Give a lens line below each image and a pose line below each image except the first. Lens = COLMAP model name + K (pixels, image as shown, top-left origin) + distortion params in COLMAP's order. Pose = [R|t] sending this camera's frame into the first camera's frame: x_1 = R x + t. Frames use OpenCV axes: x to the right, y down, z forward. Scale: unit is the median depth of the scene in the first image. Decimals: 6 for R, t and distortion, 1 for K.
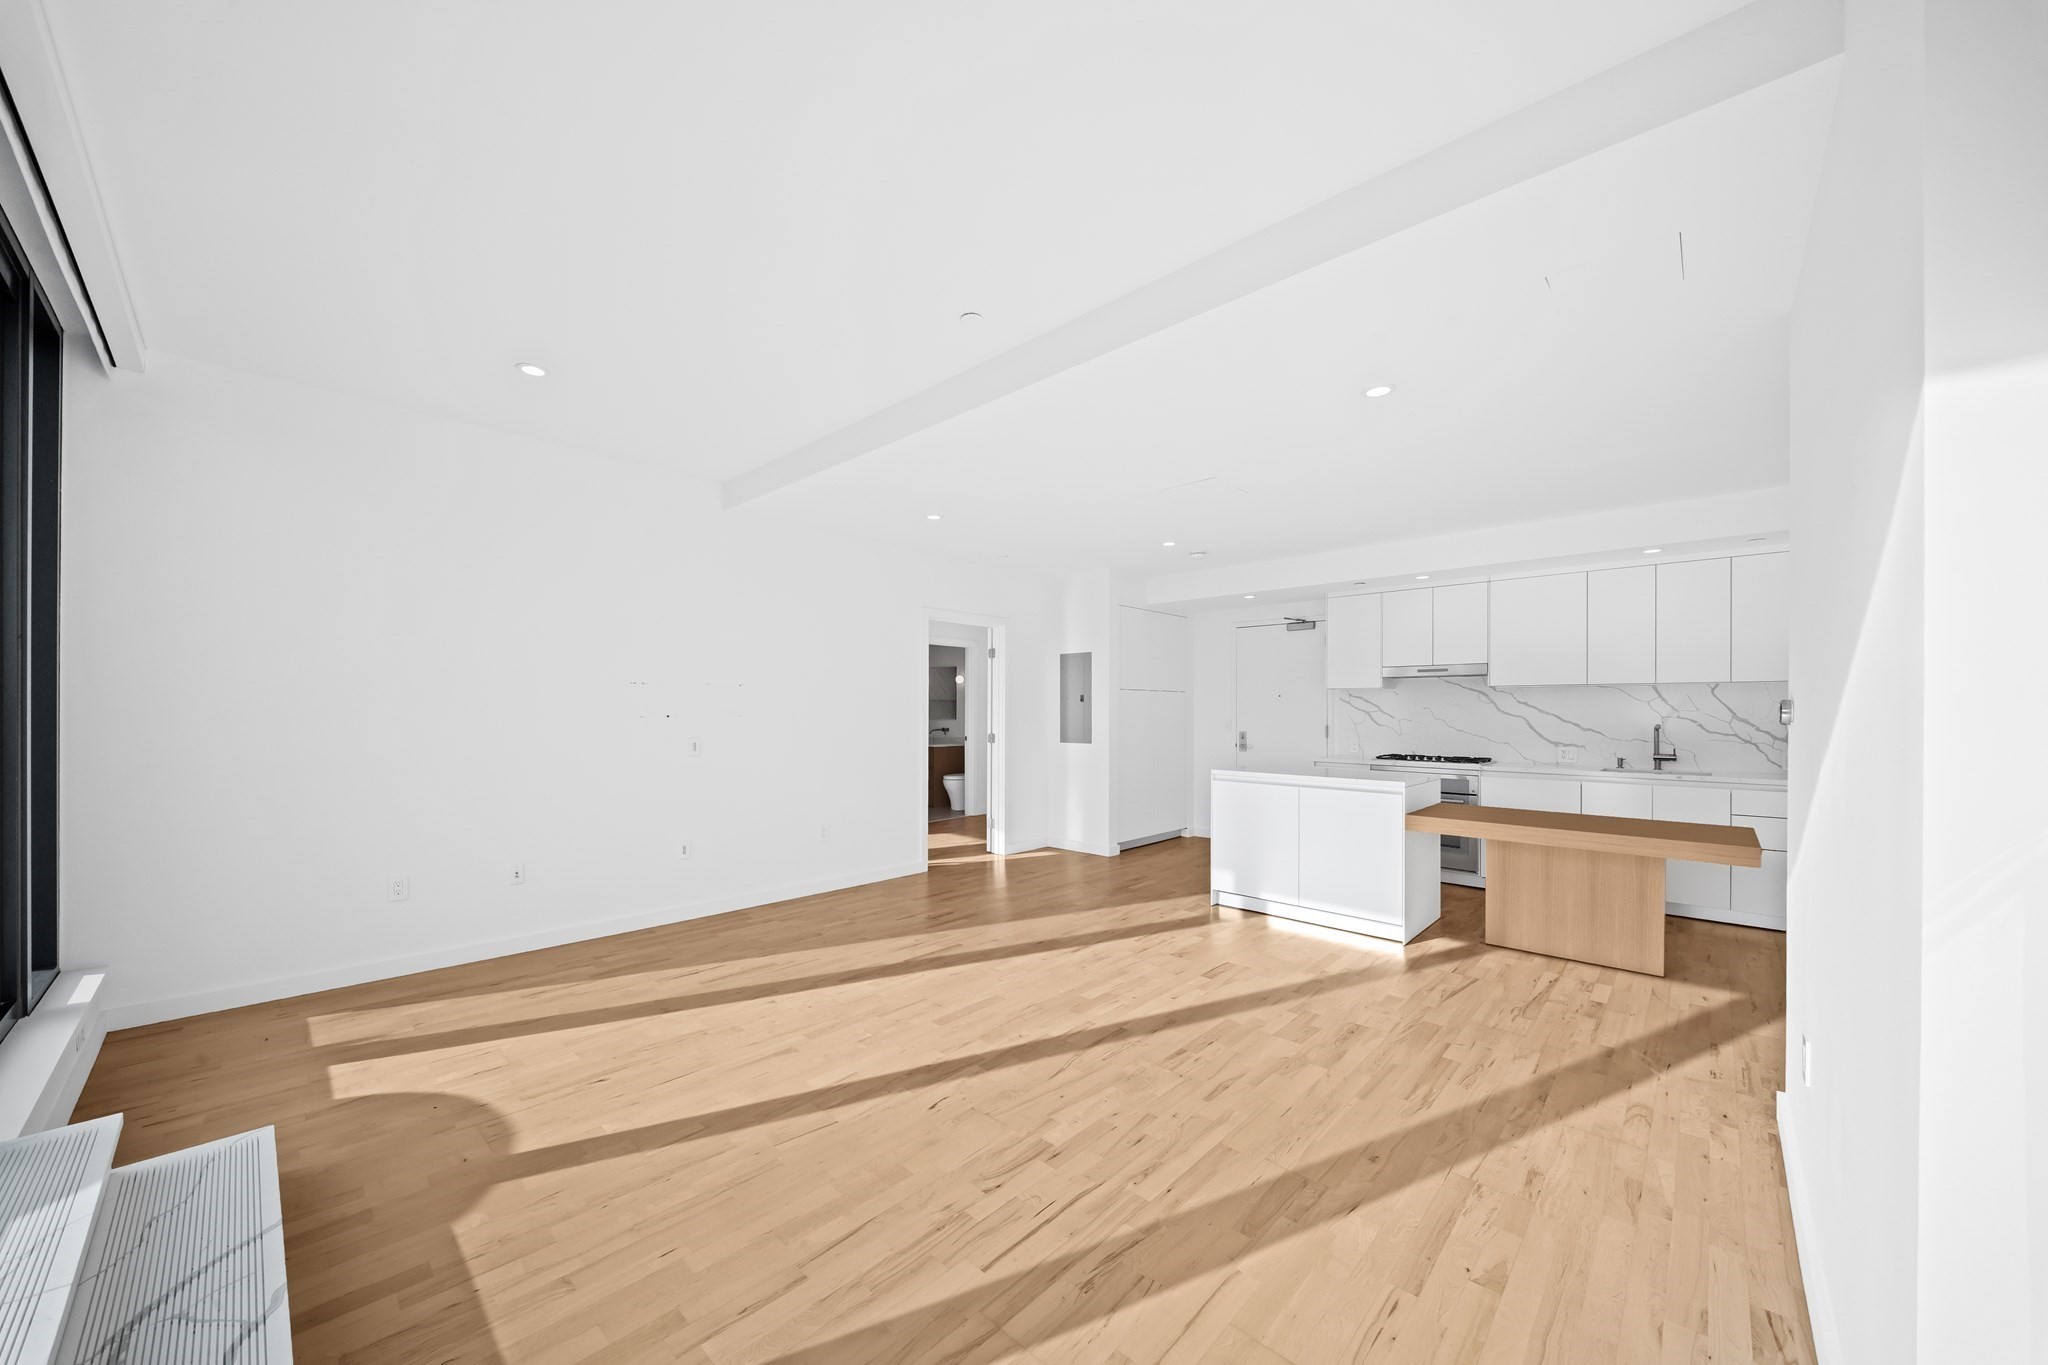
lens RADIAL K [[723.0, 0, 1017.8], [0, 723.0, 720.9], [0, 0, 1]] dist [0.002592, -0.003348]
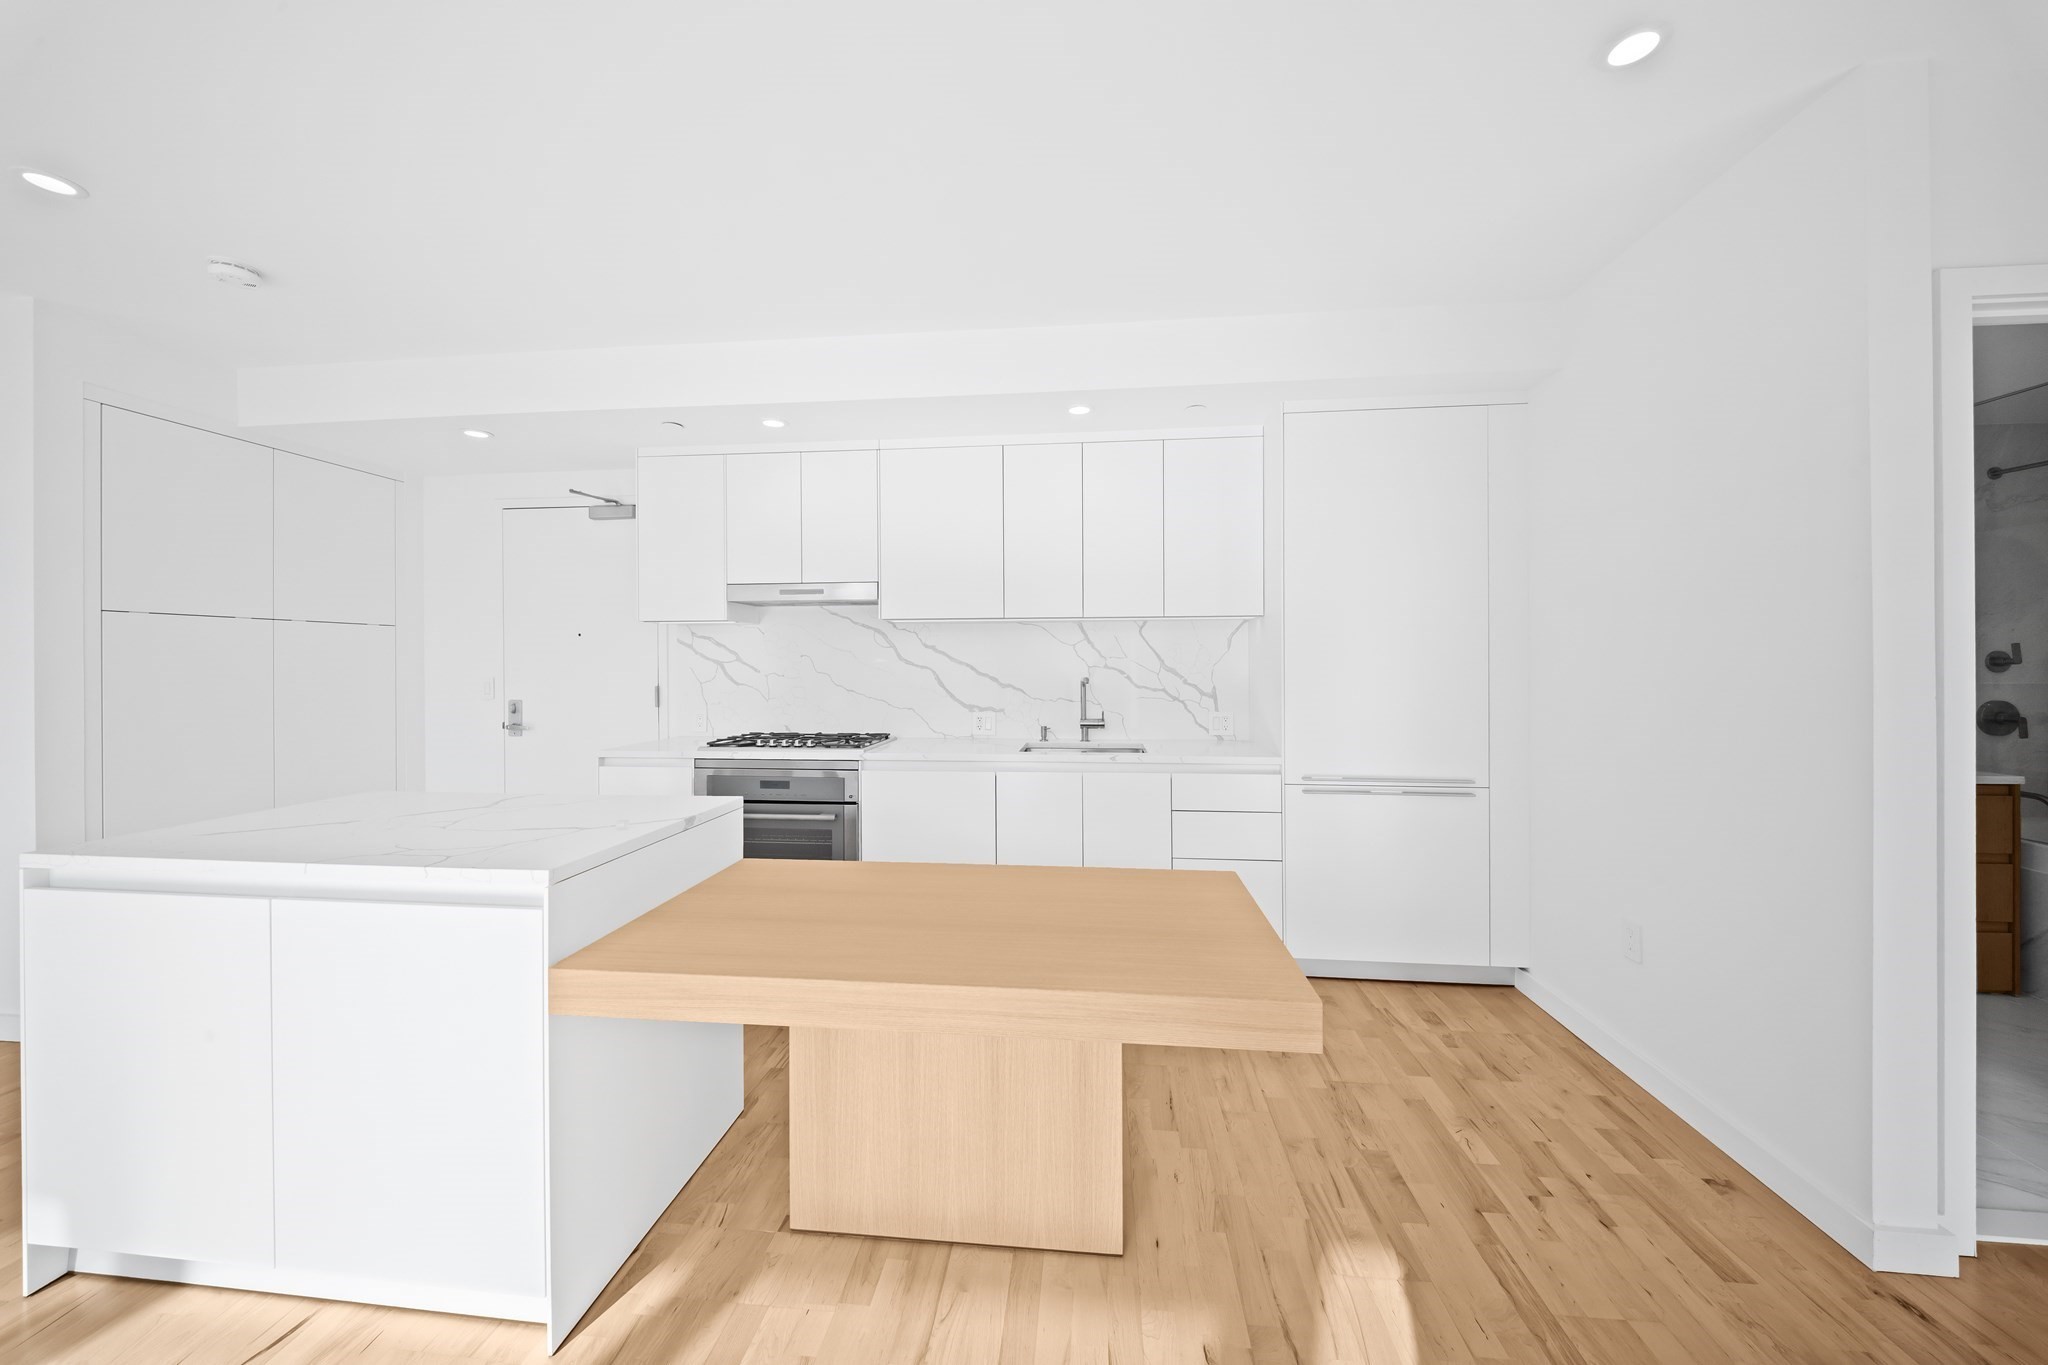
lens RADIAL K [[723.0, 0, 1018.6], [0, 723.0, 658.4], [0, 0, 1]] dist [0.002592, -0.003348]
pose [[0.791628, -0.003659, 0.610993, 0.385212], [0.013999, 0.999828, -0.012151, -0.004935], [-0.610843, 0.018172, 0.791543, 0.457480]]
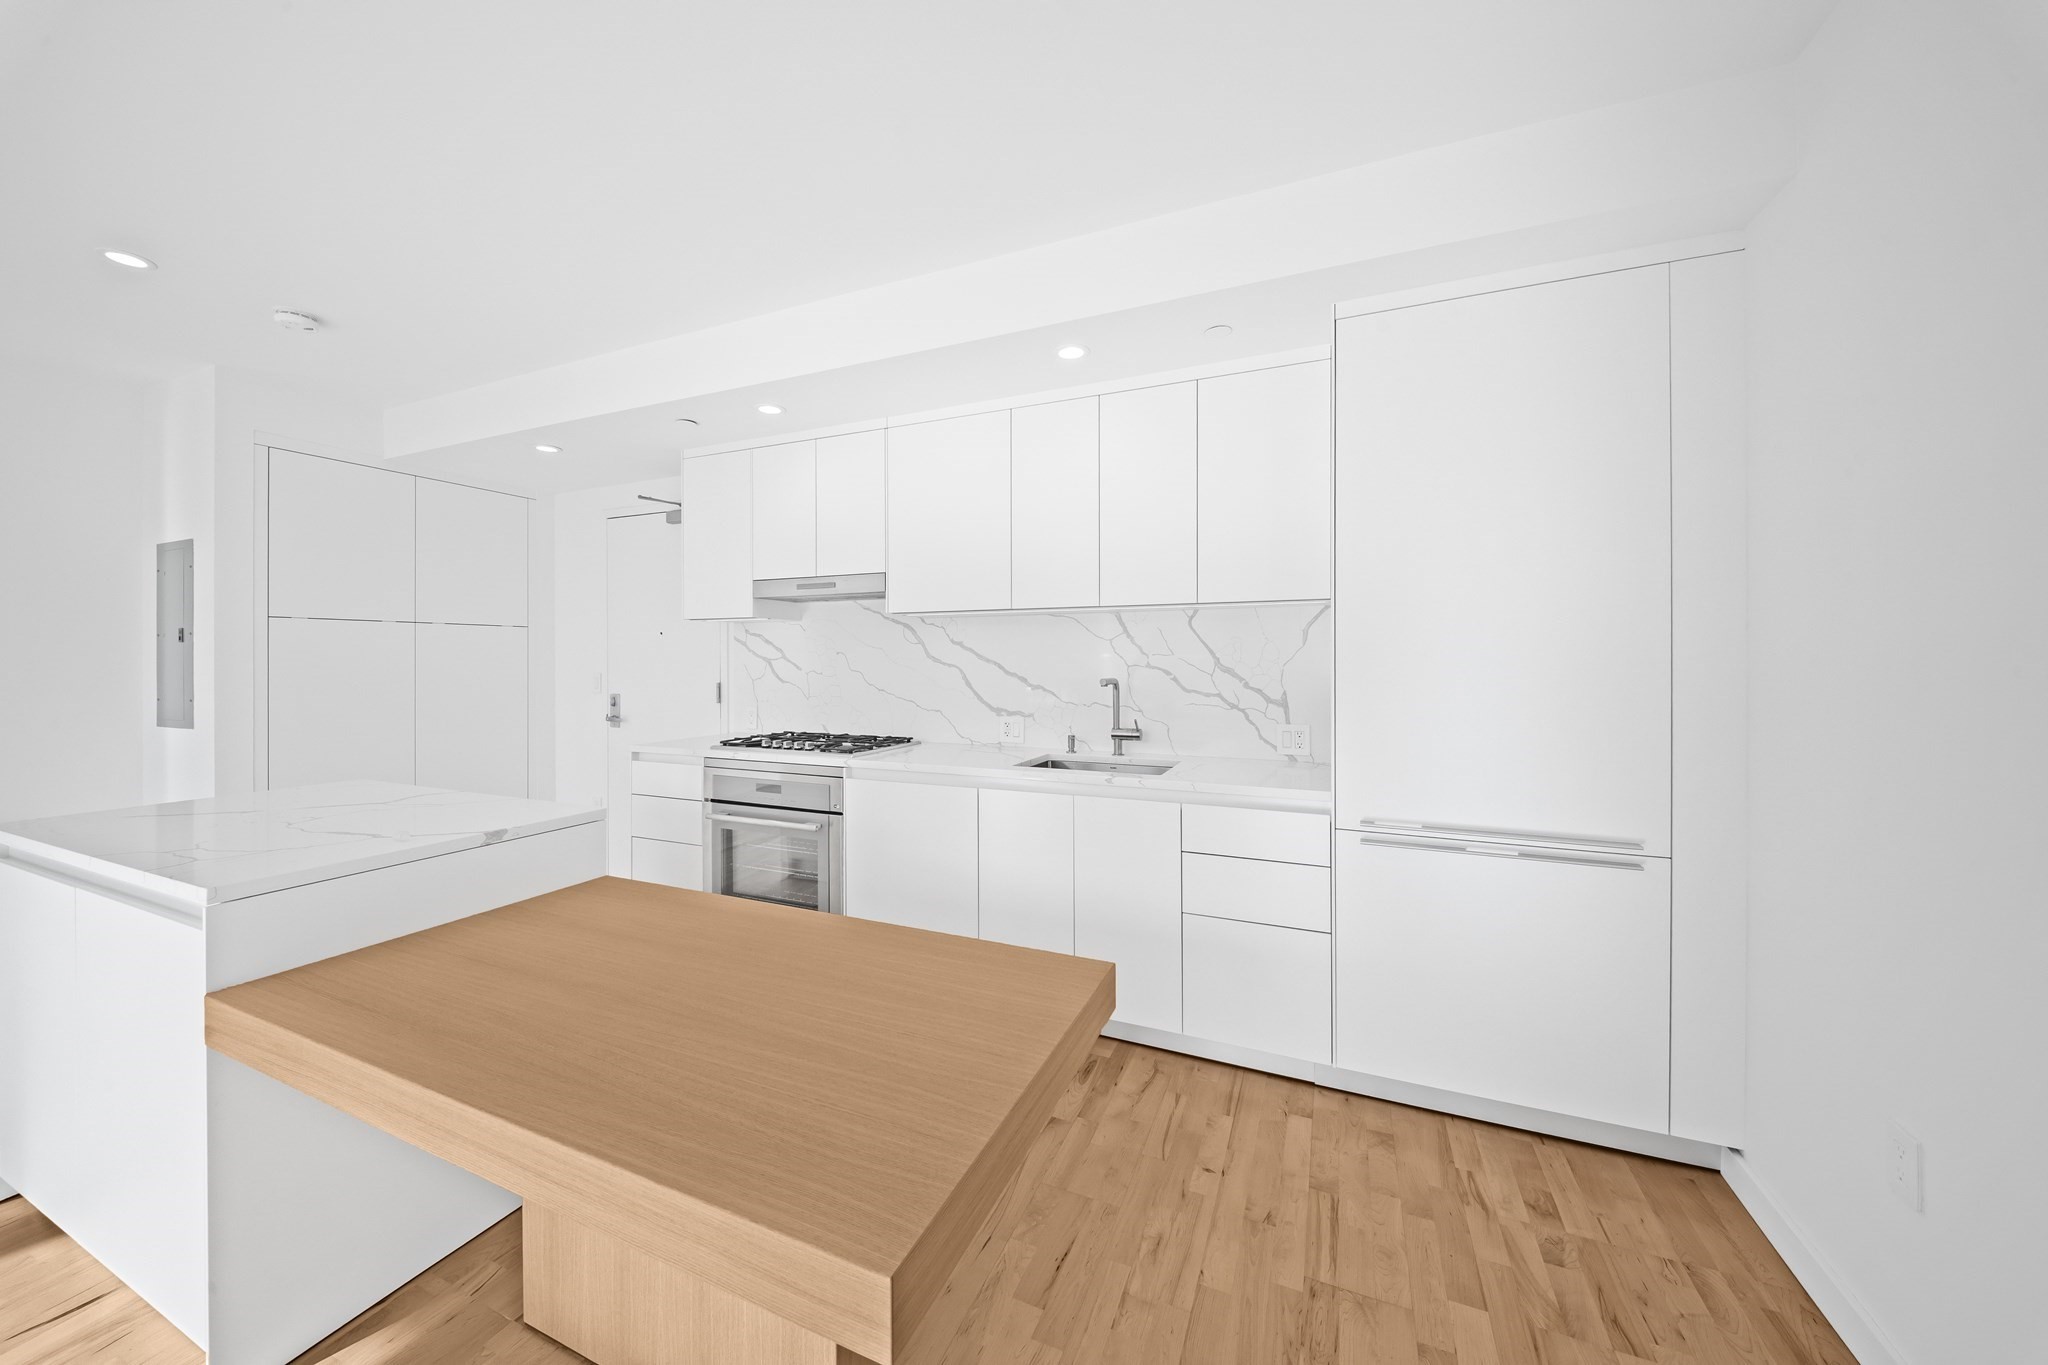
lens RADIAL K [[723.0, 0, 1017.9], [0, 723.0, 656.6], [0, 0, 1]] dist [0.002592, -0.003348]
pose [[0.939968, -0.005785, 0.341213, 0.566299], [0.010721, 0.999863, -0.012583, -0.005299], [-0.341093, 0.015486, 0.939902, 0.452525]]
